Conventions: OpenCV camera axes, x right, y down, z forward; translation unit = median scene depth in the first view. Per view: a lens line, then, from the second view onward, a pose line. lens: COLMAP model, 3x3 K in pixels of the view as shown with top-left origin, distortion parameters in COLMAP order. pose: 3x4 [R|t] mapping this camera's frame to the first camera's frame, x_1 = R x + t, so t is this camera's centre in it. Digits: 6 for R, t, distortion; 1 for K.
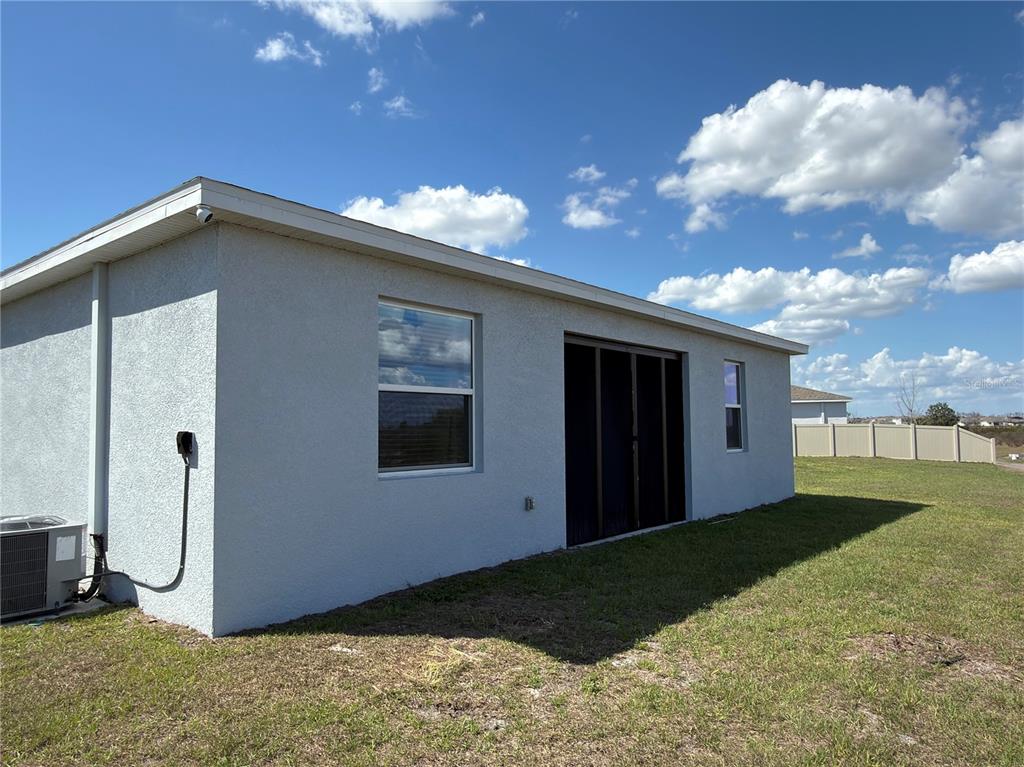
lens RADIAL K [[705.7, 0, 509.3], [0, 705.7, 388.4], [0, 0, 1]] dist [-0.006605, -0.000070]
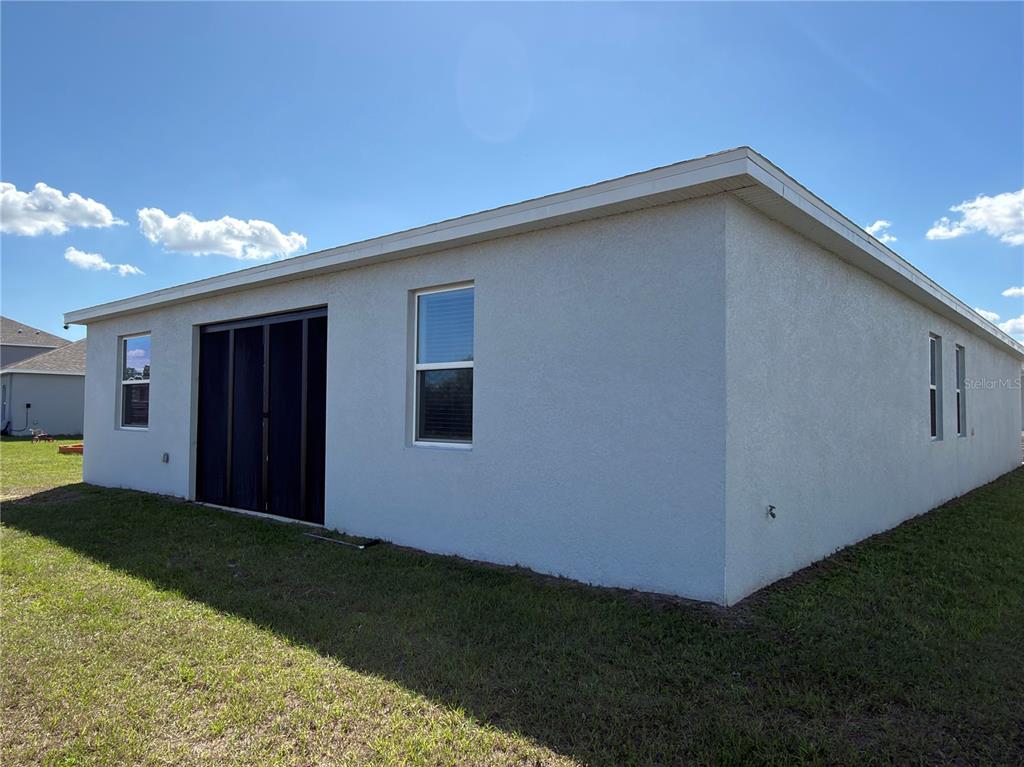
lens RADIAL K [[705.7, 0, 509.0], [0, 705.7, 378.4], [0, 0, 1]] dist [-0.006605, -0.000070]
pose [[-0.022094, -0.029306, -0.999326, 1.109673], [0.058394, 0.997826, -0.030553, 0.069655], [0.998049, -0.059030, -0.020335, 1.345063]]
